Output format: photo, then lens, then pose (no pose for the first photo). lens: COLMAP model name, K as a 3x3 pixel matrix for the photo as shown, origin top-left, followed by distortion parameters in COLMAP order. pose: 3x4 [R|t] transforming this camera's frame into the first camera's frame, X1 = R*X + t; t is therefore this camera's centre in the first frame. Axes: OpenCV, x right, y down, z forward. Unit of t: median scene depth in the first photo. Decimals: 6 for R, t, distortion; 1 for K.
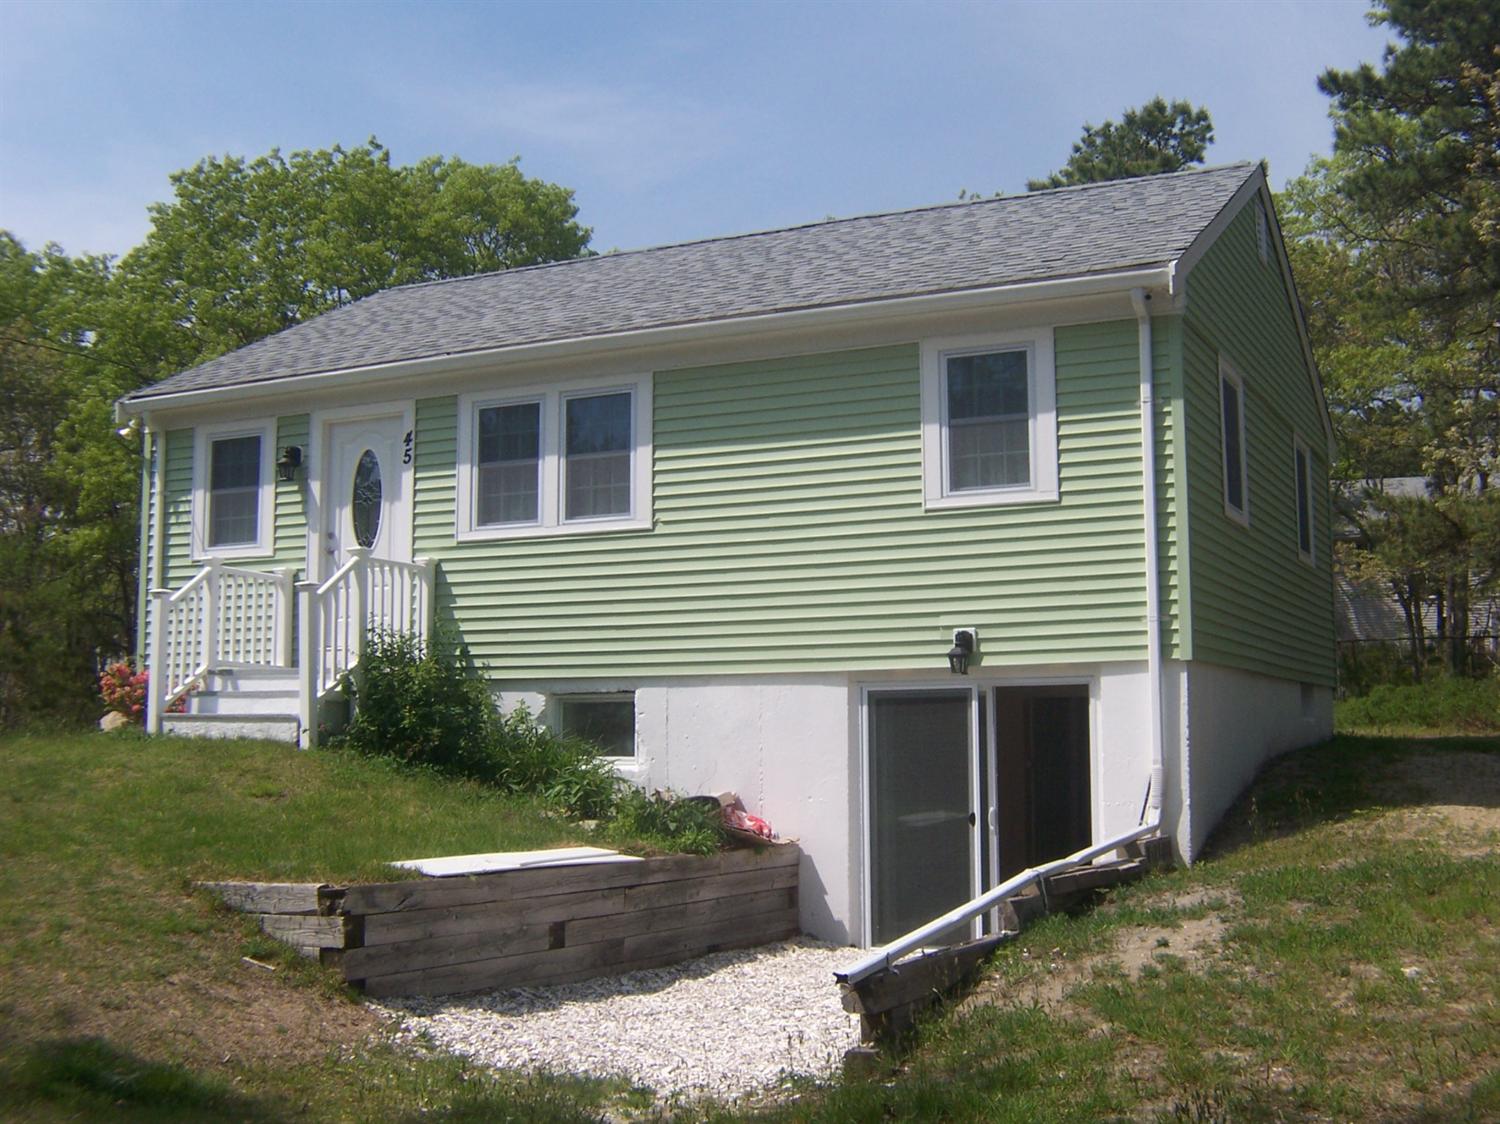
lens RADIAL K [[1810.1, 0, 750.0], [0, 1810.1, 562.0], [0, 0, 1]] dist [-0.169109, -0.006258]
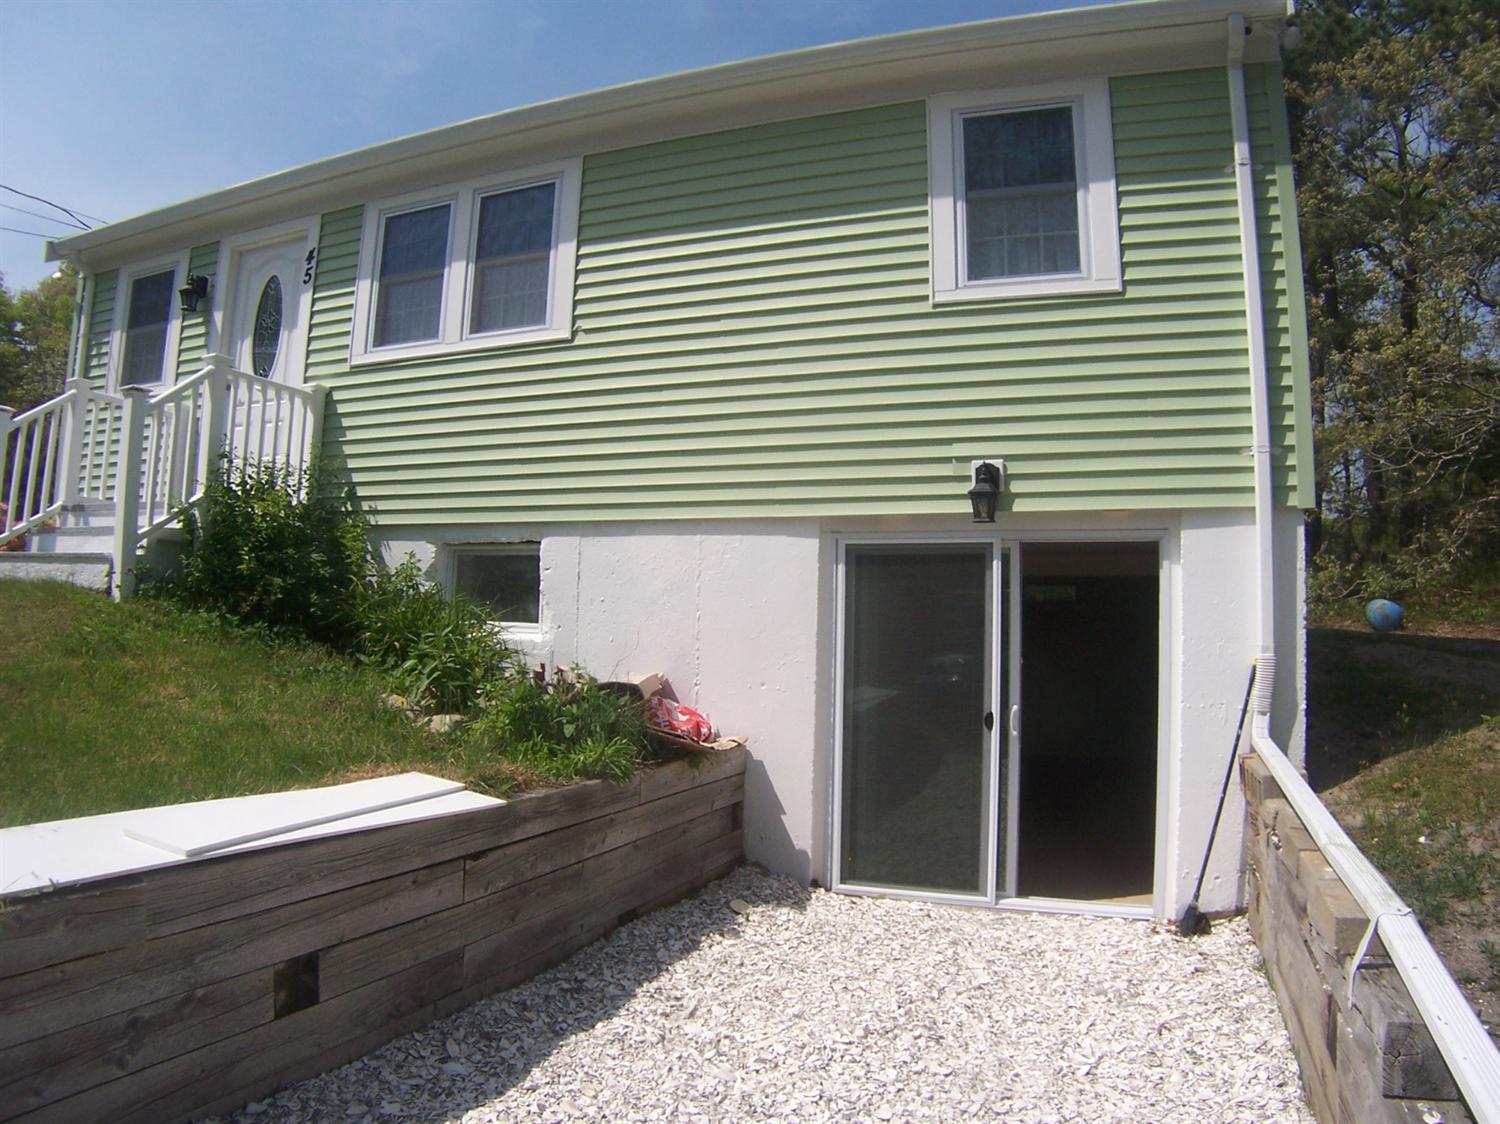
lens RADIAL K [[983.9, 0, 750.0], [0, 983.9, 562.0], [0, 0, 1]] dist [-0.221032, 0.071946]
pose [[0.995435, 0.035285, 0.088683, -0.009910], [-0.038647, 0.998587, 0.036483, 0.063921], [-0.087271, -0.039744, 0.995392, 0.586115]]
